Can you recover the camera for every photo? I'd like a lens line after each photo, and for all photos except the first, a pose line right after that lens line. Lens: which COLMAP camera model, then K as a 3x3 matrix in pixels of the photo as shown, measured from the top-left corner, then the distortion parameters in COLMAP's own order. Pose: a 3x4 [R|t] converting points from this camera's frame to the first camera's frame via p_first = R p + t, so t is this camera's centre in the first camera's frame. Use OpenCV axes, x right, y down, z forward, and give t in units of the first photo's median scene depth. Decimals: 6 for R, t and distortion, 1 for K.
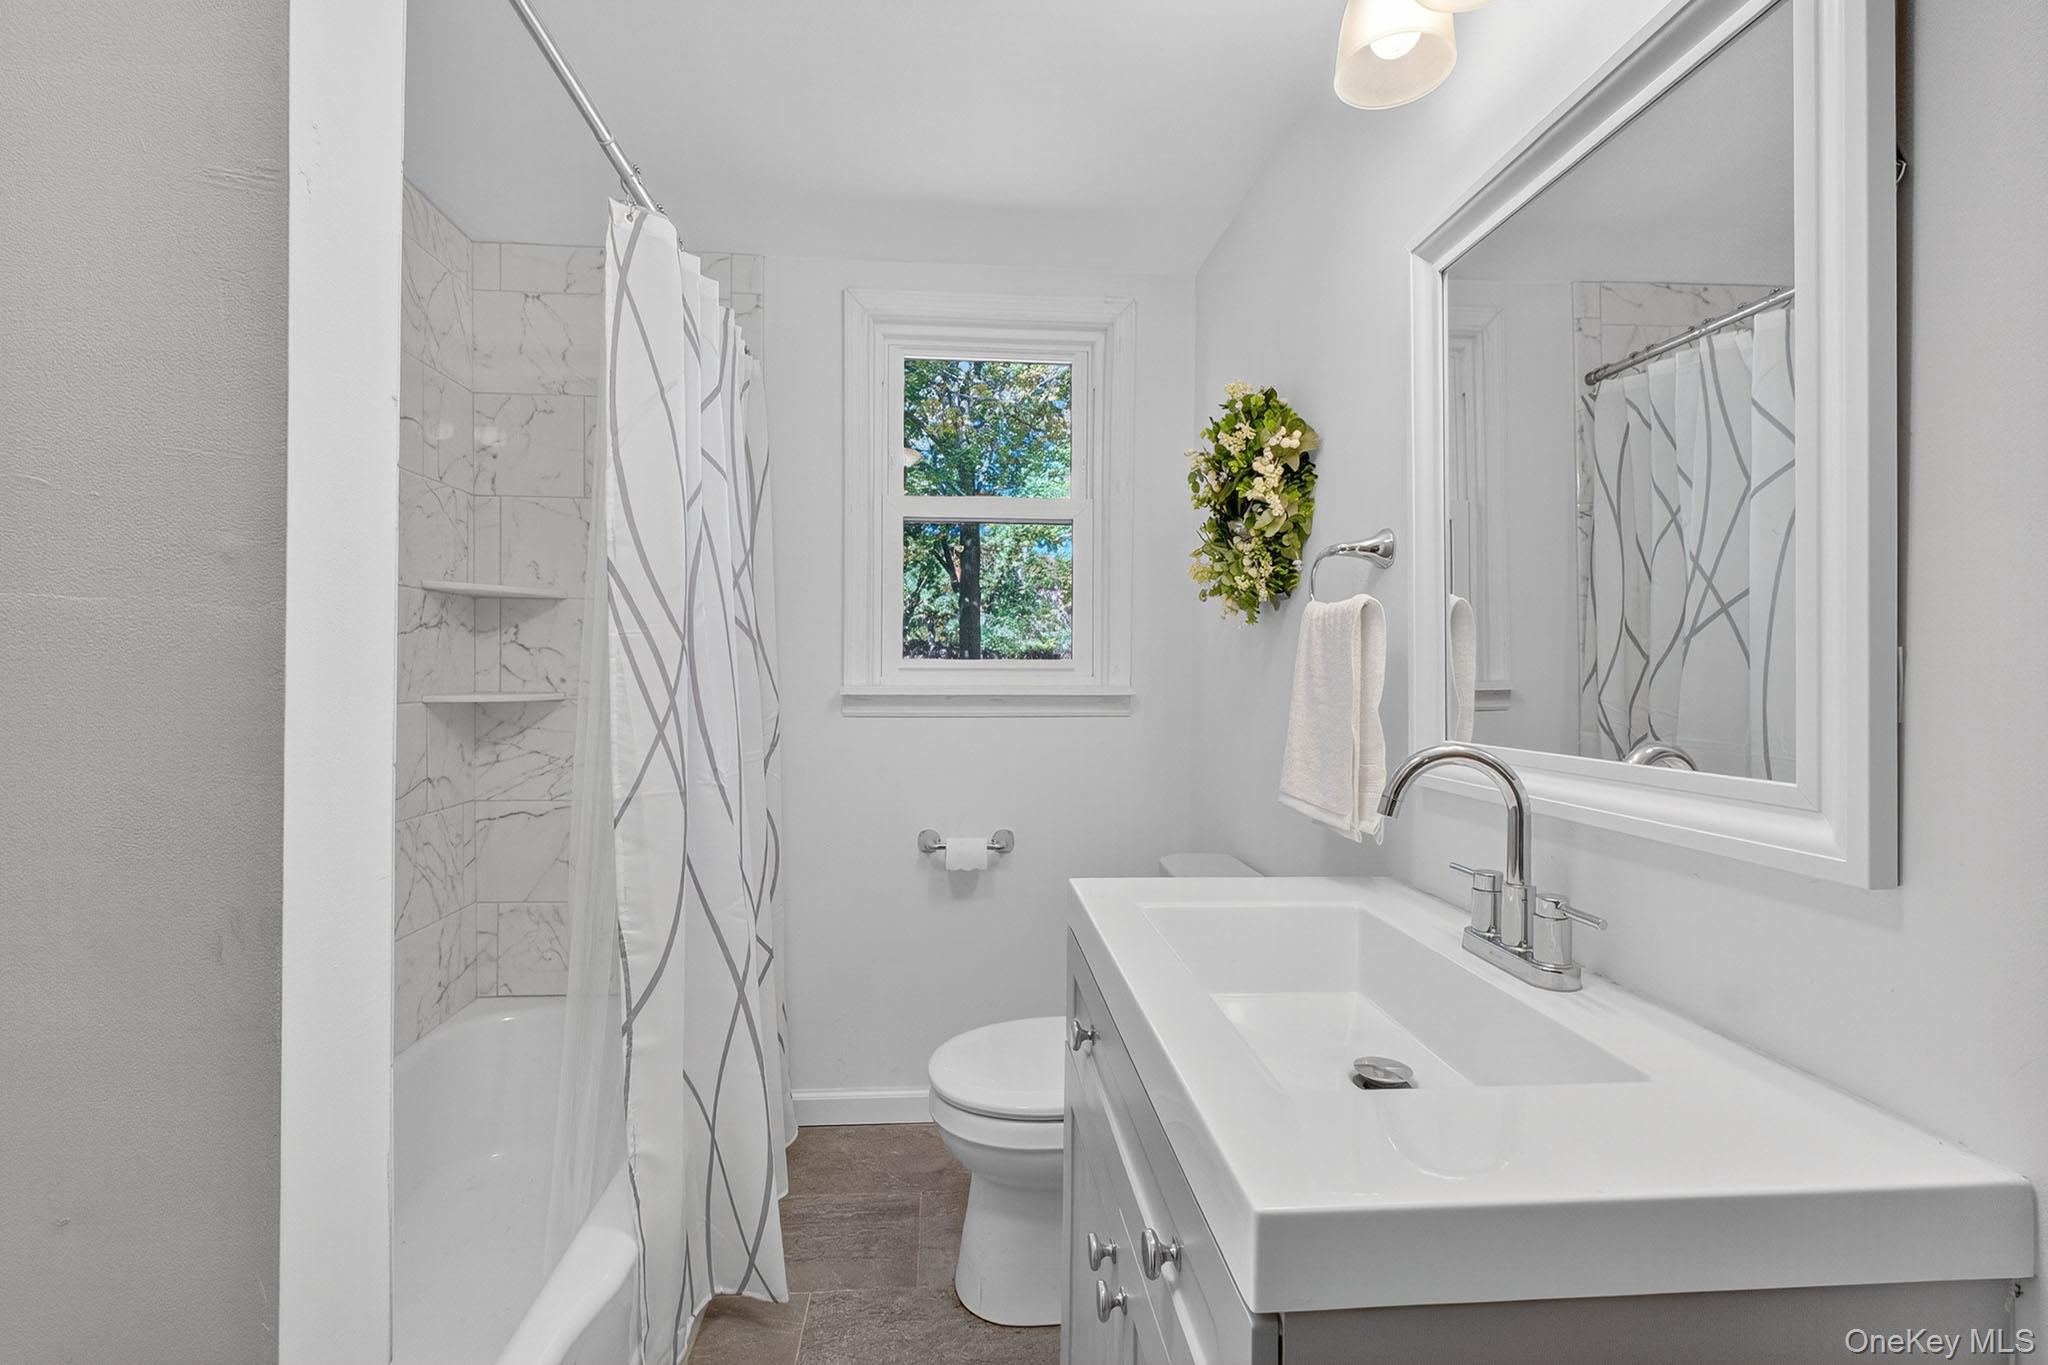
lens RADIAL K [[898.4, 0, 1022.0], [0, 898.4, 683.3], [0, 0, 1]] dist [-0.001443, -0.000773]
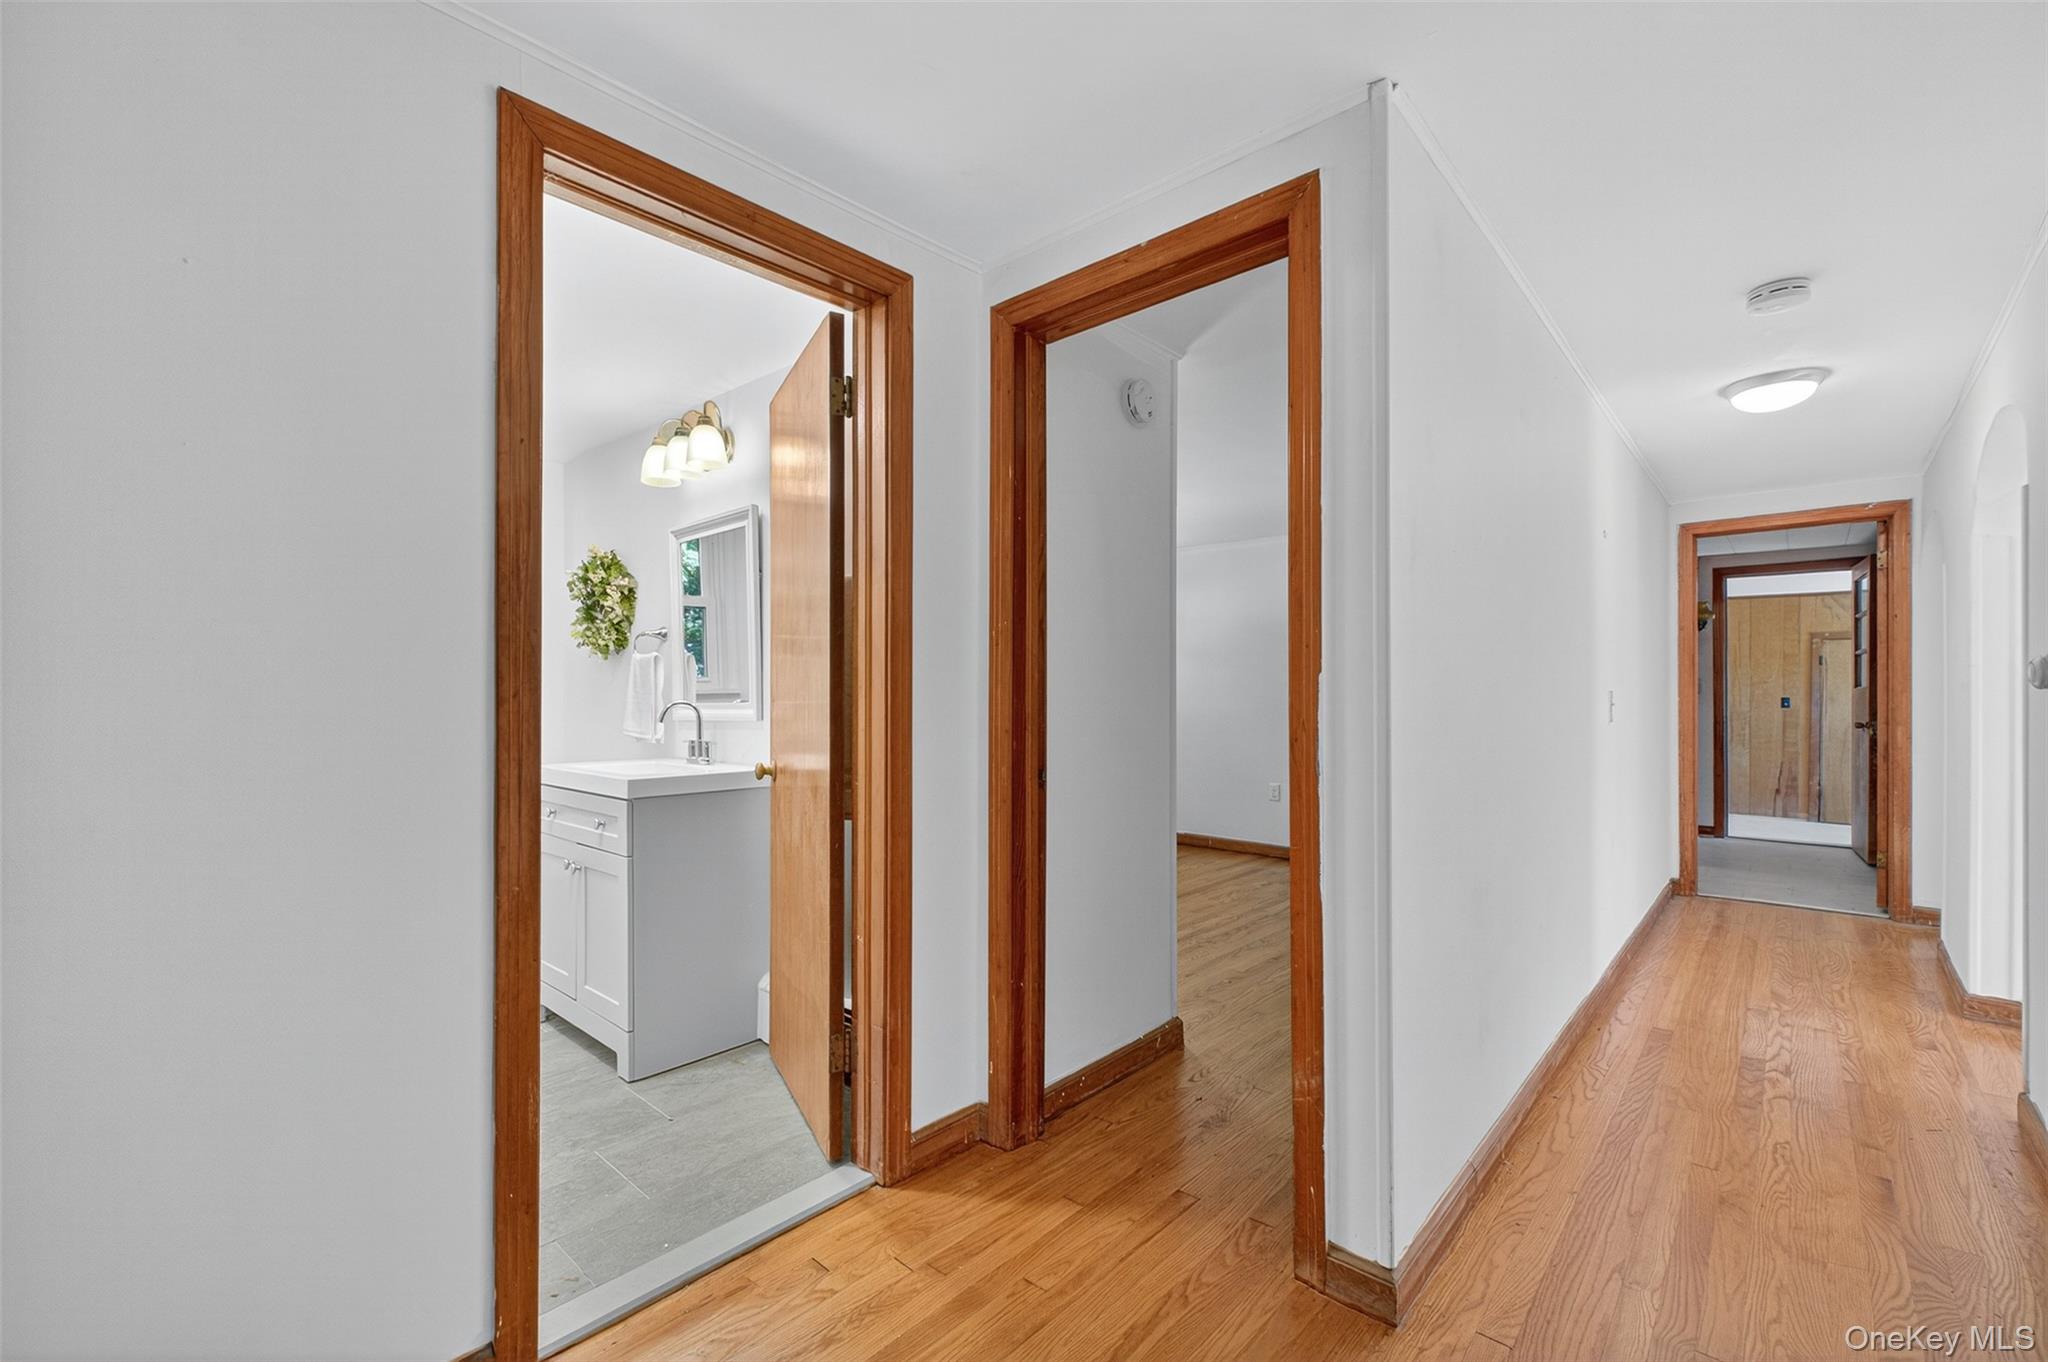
lens RADIAL K [[849.2, 0, 1046.0], [0, 849.2, 680.9], [0, 0, 1]] dist [-0.000230, -0.000281]
pose [[0.719429, -0.006775, 0.694533, -0.434123], [0.020838, 0.999713, -0.011834, 0.033200], [-0.694254, 0.022986, 0.719363, -1.305023]]
